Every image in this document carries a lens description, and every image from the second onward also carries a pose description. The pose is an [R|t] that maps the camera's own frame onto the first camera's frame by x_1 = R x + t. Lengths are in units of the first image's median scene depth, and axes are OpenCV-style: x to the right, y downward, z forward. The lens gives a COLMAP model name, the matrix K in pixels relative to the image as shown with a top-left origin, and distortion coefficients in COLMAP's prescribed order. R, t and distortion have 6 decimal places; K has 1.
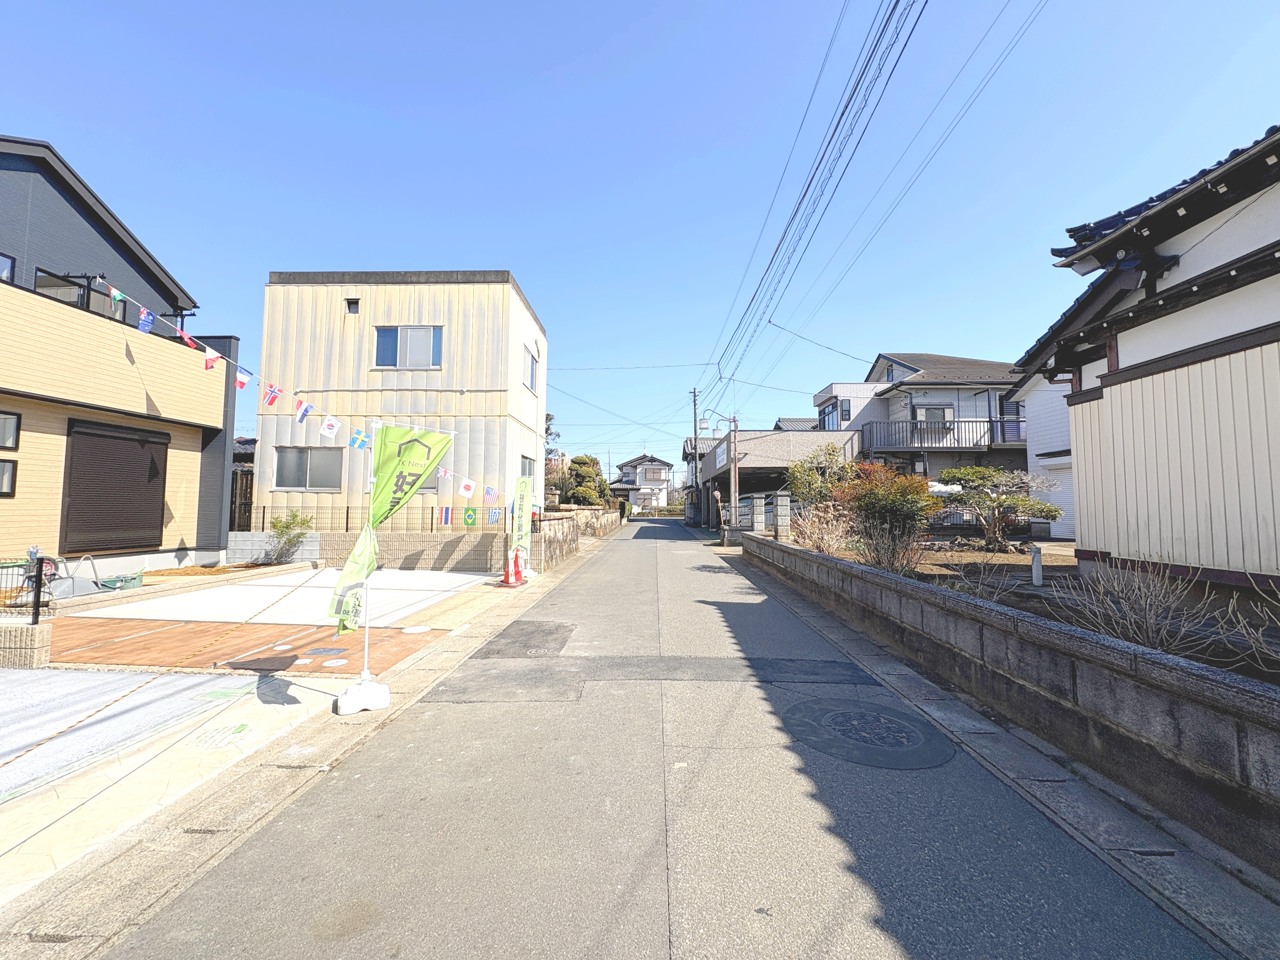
lens RADIAL K [[508.2, 0, 642.5], [0, 508.2, 473.0], [0, 0, 1]] dist [-0.001217, 0.000680]
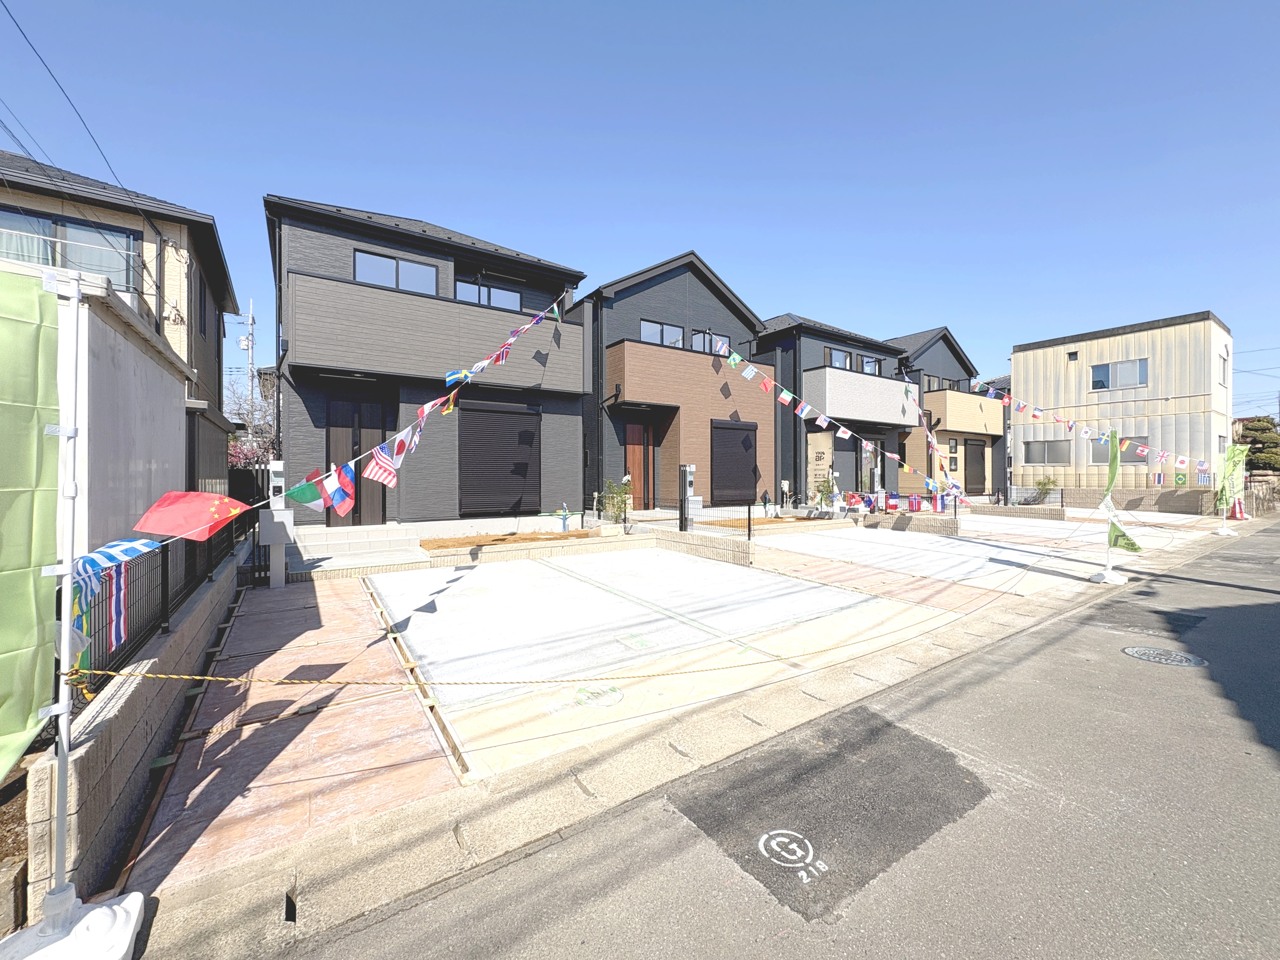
lens RADIAL K [[508.2, 0, 640.6], [0, 508.2, 475.7], [0, 0, 1]] dist [-0.001217, 0.000680]
pose [[0.579912, -0.008026, -0.814640, -0.028806], [0.060323, 0.997630, 0.033112, -0.079331], [0.812443, -0.068343, 0.579021, -1.290387]]
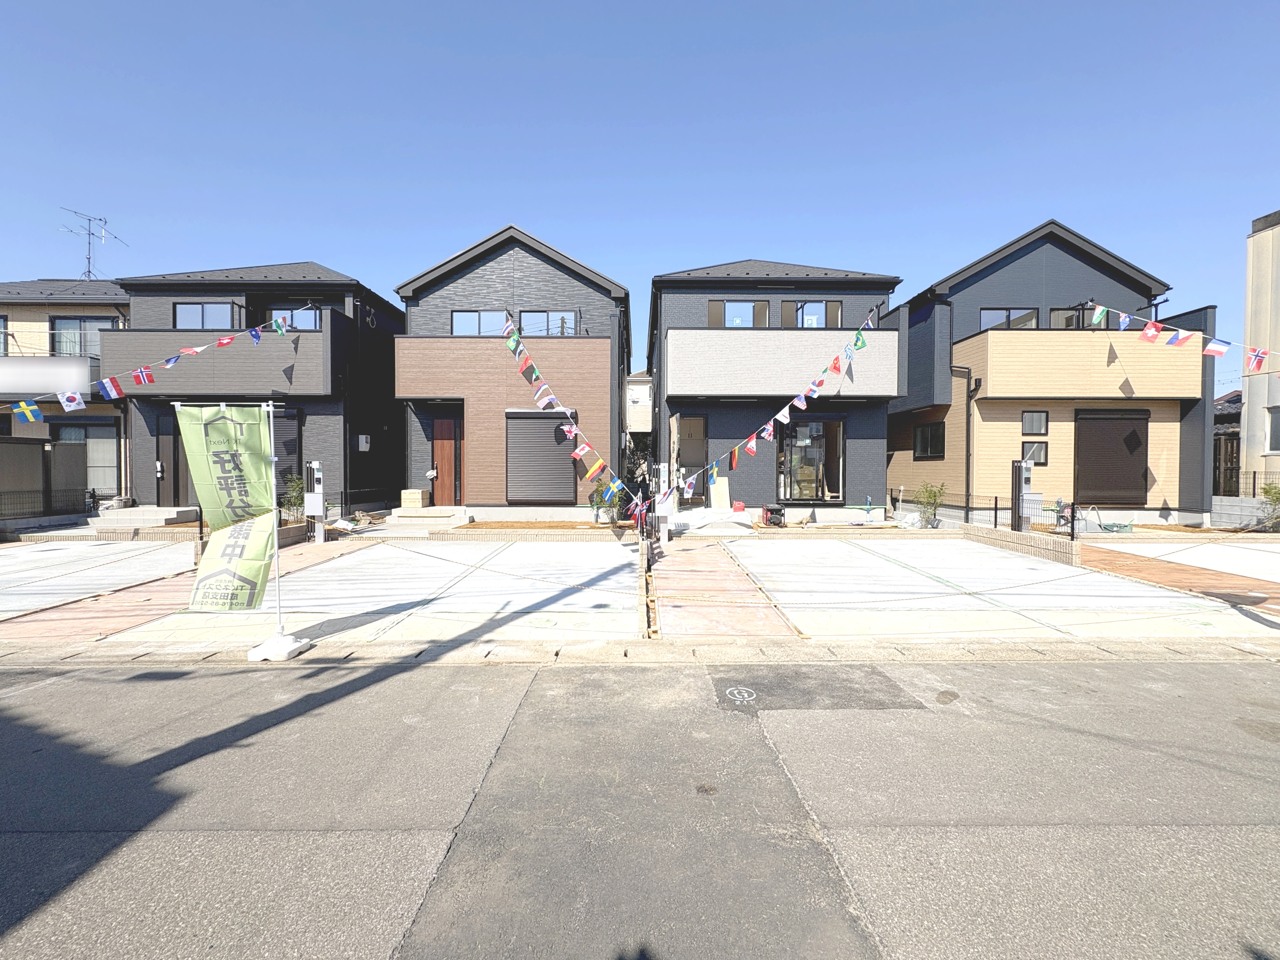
lens RADIAL K [[508.2, 0, 640.1], [0, 508.2, 478.3], [0, 0, 1]] dist [-0.001217, 0.000680]
pose [[0.030643, 0.016777, -0.999390, 0.188487], [0.065345, 0.997687, 0.018752, -0.016250], [0.997392, -0.065880, 0.029476, -0.197695]]
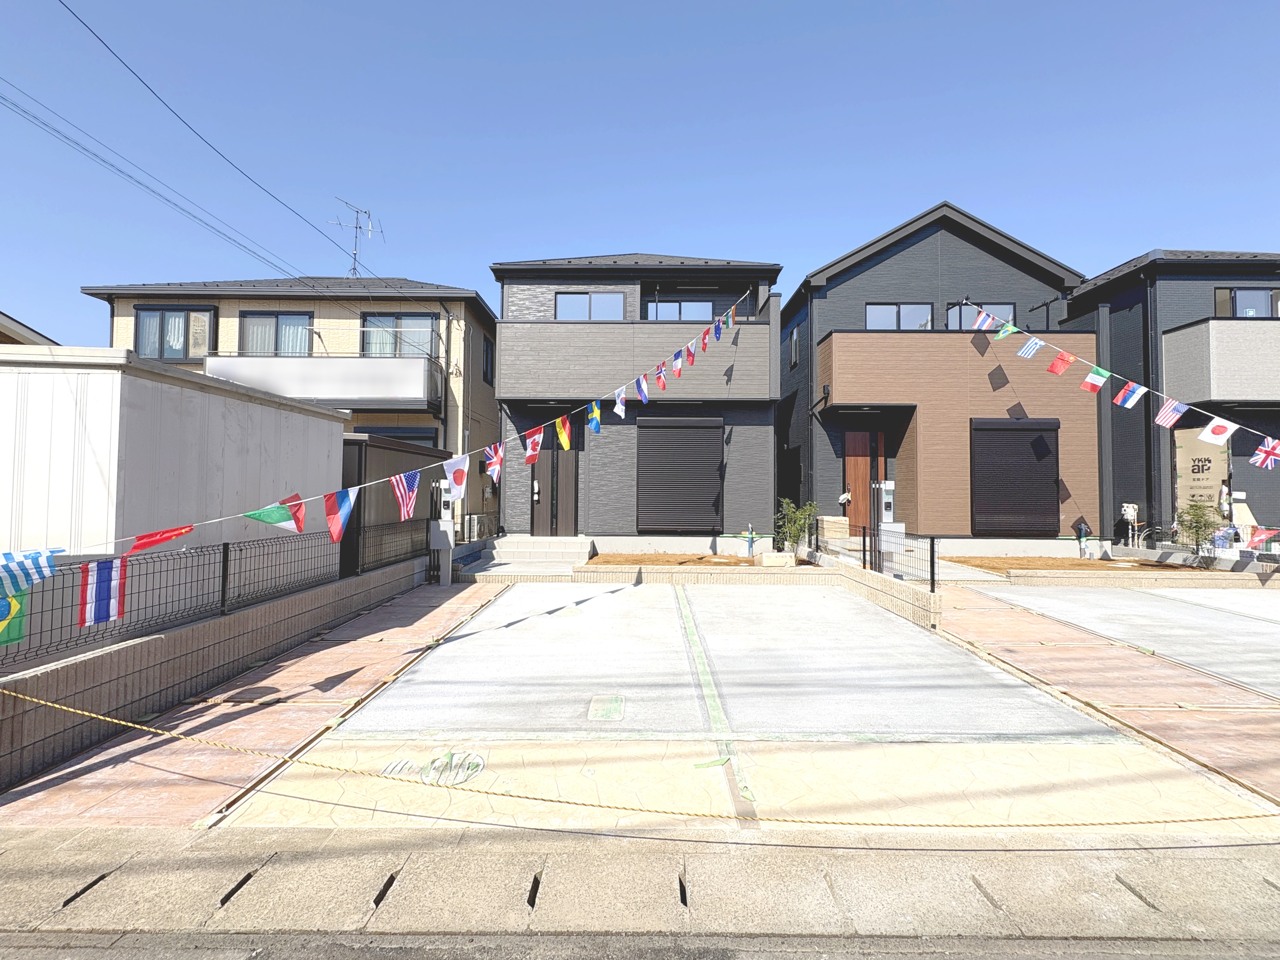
lens RADIAL K [[508.2, 0, 641.6], [0, 508.2, 475.8], [0, 0, 1]] dist [-0.001217, 0.000680]
pose [[0.019007, -0.035183, -0.999200, -0.037977], [0.060565, 0.997586, -0.033974, -0.067735], [0.997983, -0.059871, 0.021092, -1.046158]]
